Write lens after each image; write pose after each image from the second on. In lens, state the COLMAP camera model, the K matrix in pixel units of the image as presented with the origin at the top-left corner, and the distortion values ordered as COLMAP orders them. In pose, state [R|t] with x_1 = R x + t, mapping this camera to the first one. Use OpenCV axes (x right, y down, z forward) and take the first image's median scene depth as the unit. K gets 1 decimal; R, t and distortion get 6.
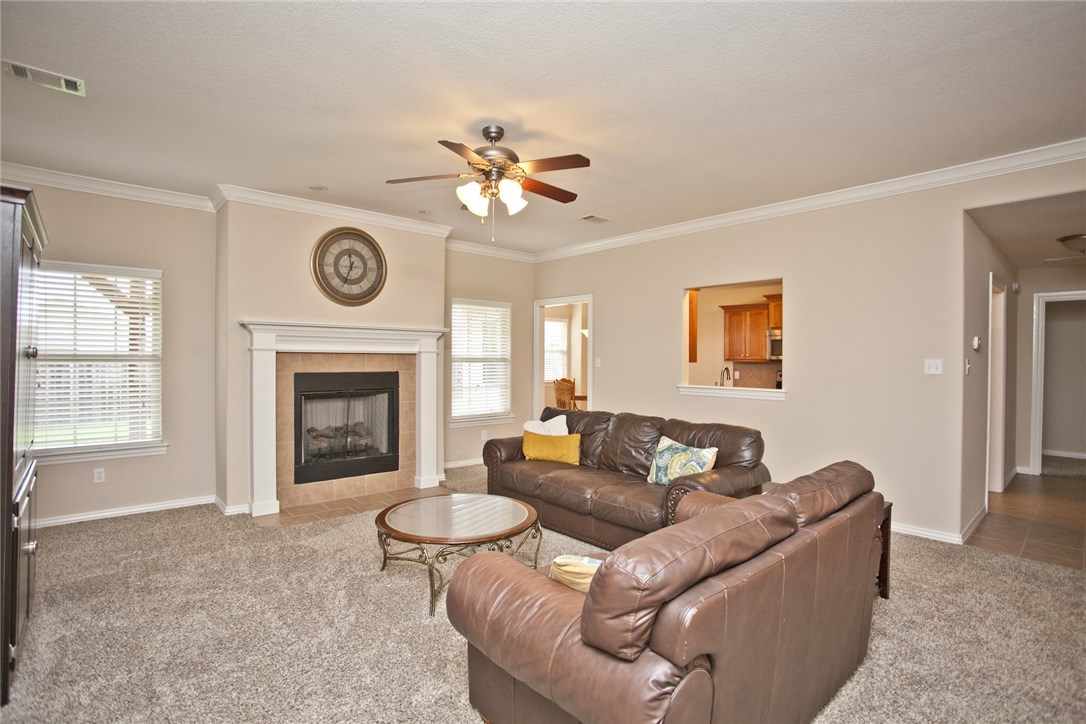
lens RADIAL K [[533.9, 0, 543.0], [0, 533.9, 362.0], [0, 0, 1]] dist [-0.084075, 0.034965]
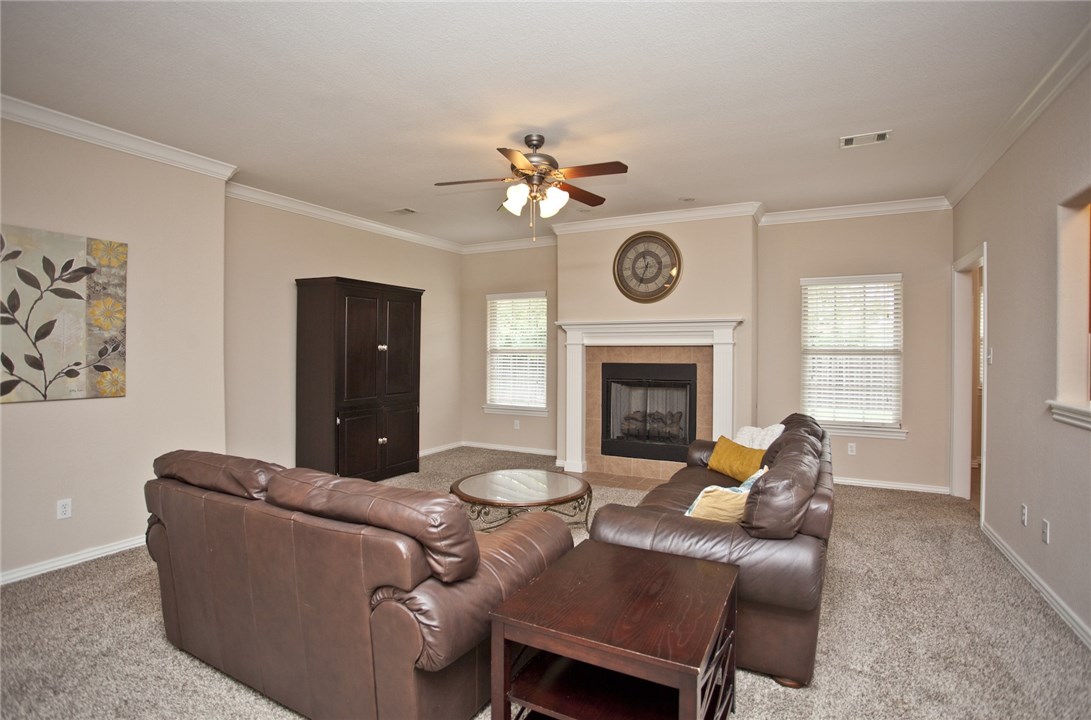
lens RADIAL K [[534.0, 0, 545.5], [0, 534.0, 360.0], [0, 0, 1]] dist [-0.003302, -0.000291]
pose [[0.346573, 0.010893, -0.937960, 0.611905], [-0.002376, 0.999940, 0.010735, 0.000603], [0.938020, -0.001492, 0.346578, 0.423867]]
